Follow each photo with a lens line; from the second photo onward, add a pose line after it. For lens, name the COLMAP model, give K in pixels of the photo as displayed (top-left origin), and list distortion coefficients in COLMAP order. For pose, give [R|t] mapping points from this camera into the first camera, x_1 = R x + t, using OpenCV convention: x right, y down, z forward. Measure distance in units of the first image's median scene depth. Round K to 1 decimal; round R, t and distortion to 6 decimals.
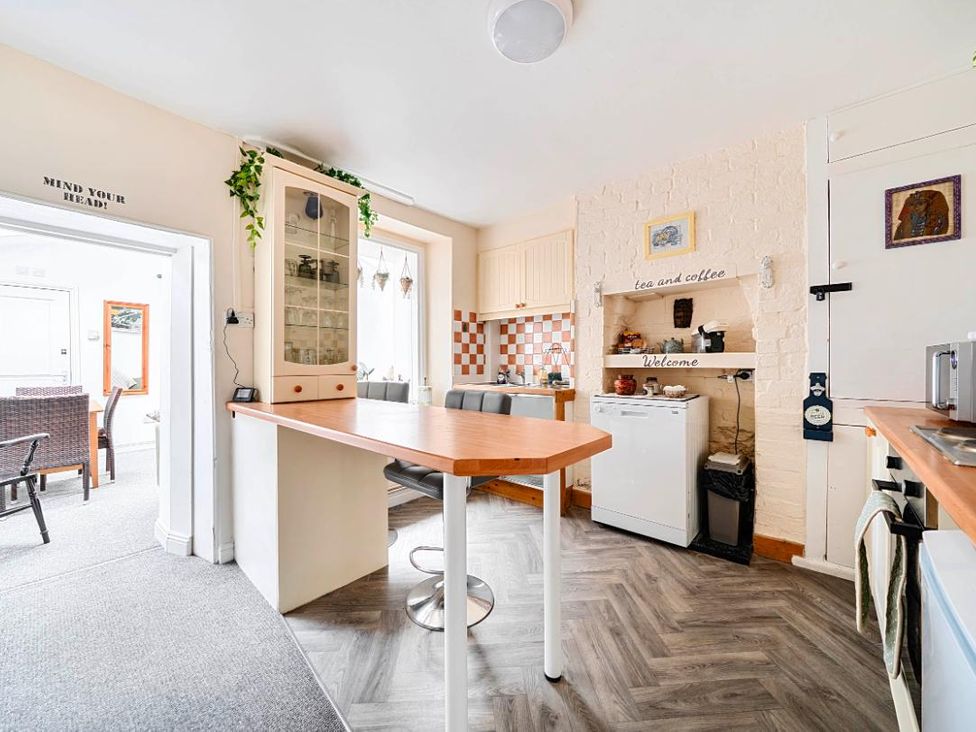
lens RADIAL K [[375.2, 0, 482.1], [0, 375.2, 363.6], [0, 0, 1]] dist [0.001612, -0.000038]
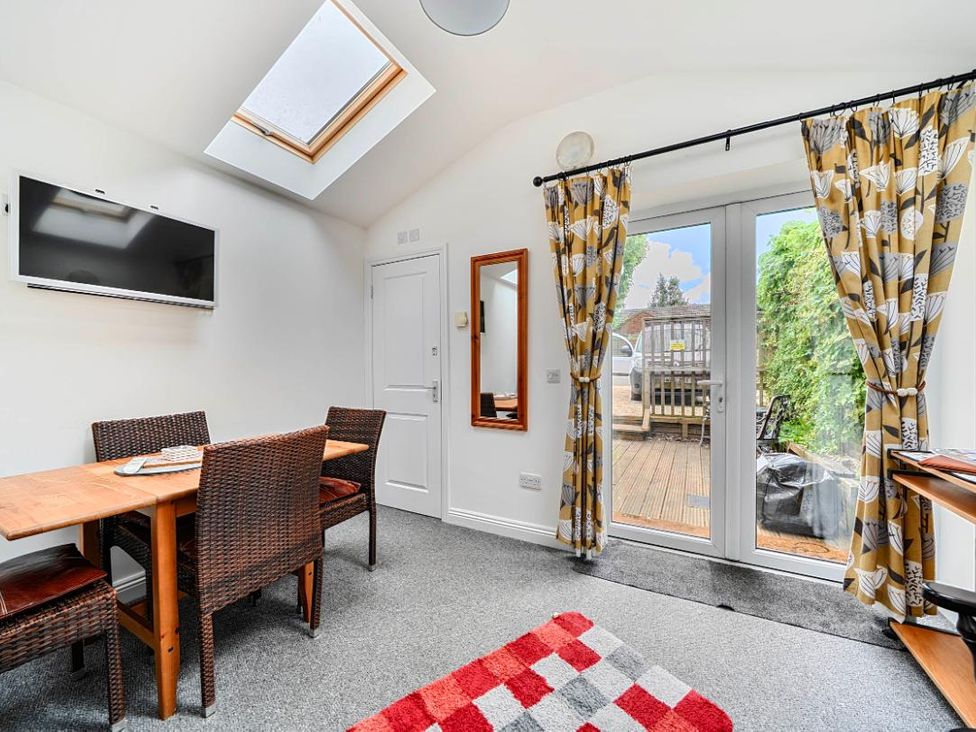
lens RADIAL K [[375.5, 0, 485.6], [0, 375.5, 368.0], [0, 0, 1]] dist [-0.003077, -0.000344]
pose [[0.221821, 0.005758, -0.975070, -0.764402], [-0.001574, 0.999983, 0.005547, -0.007360], [0.975086, 0.000304, 0.221826, 1.539360]]
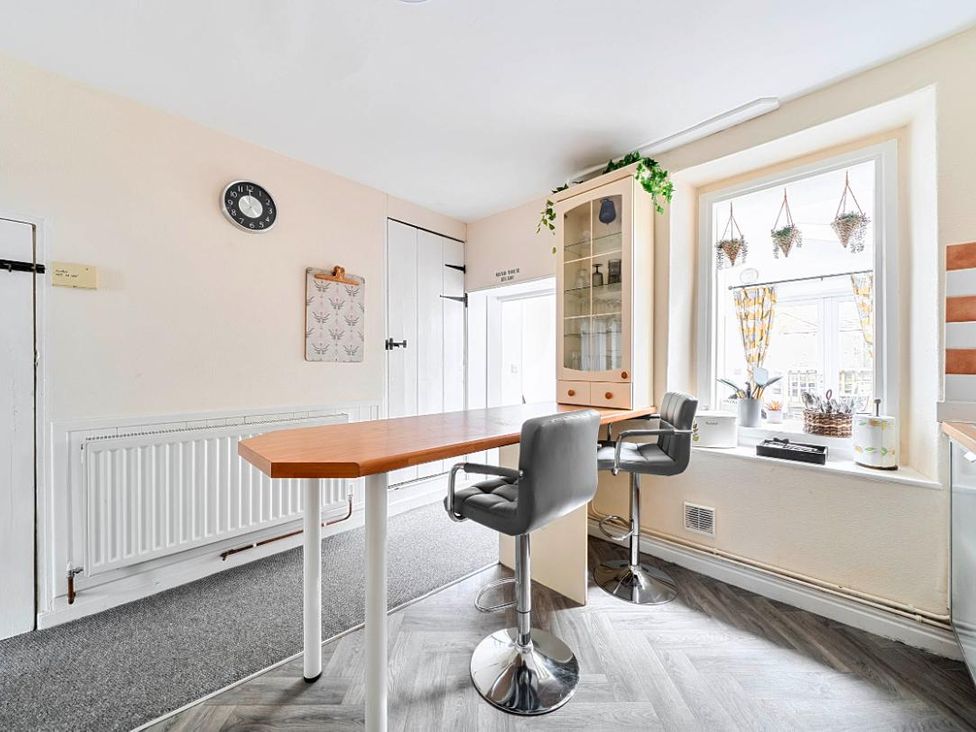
lens RADIAL K [[373.1, 0, 488.0], [0, 373.1, 366.0], [0, 0, 1]] dist [0.001044, -0.000030]
pose [[-0.042602, -0.000190, -0.999092, 0.477013], [-0.002710, 0.999996, -0.000074, -0.007644], [0.999088, 0.002704, -0.042602, 0.636002]]
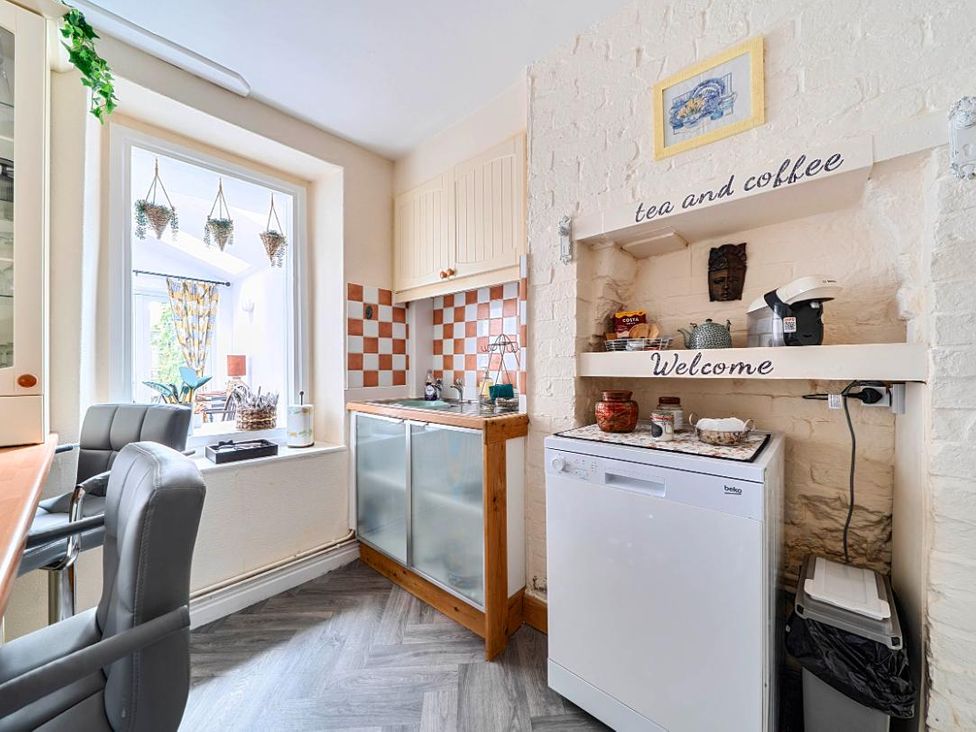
lens RADIAL K [[375.5, 0, 485.6], [0, 375.5, 368.0], [0, 0, 1]] dist [-0.003077, -0.000344]
pose [[0.999998, -0.002014, 0.000392, 0.198130], [0.002013, 0.999998, 0.000680, -0.002344], [-0.000393, -0.000680, 1.000000, 0.477559]]
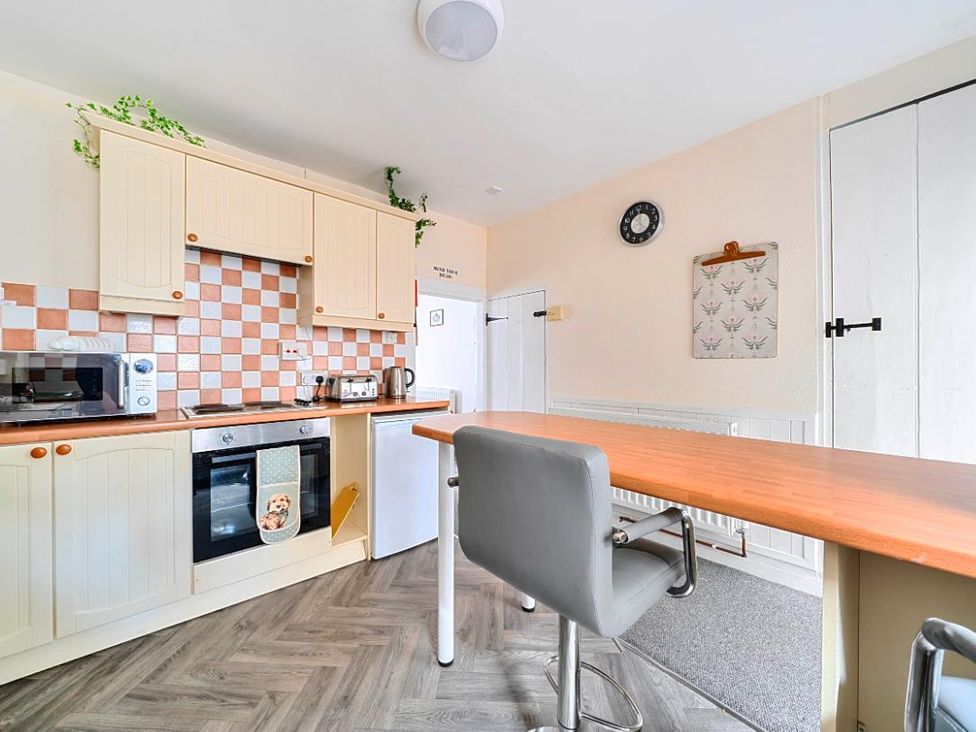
lens RADIAL K [[375.5, 0, 485.6], [0, 375.5, 368.0], [0, 0, 1]] dist [-0.003077, -0.000344]
pose [[-0.995792, 0.001934, 0.091619, -0.011561], [0.002190, 0.999994, 0.002691, -0.001492], [-0.091613, 0.002880, -0.995790, 1.030902]]
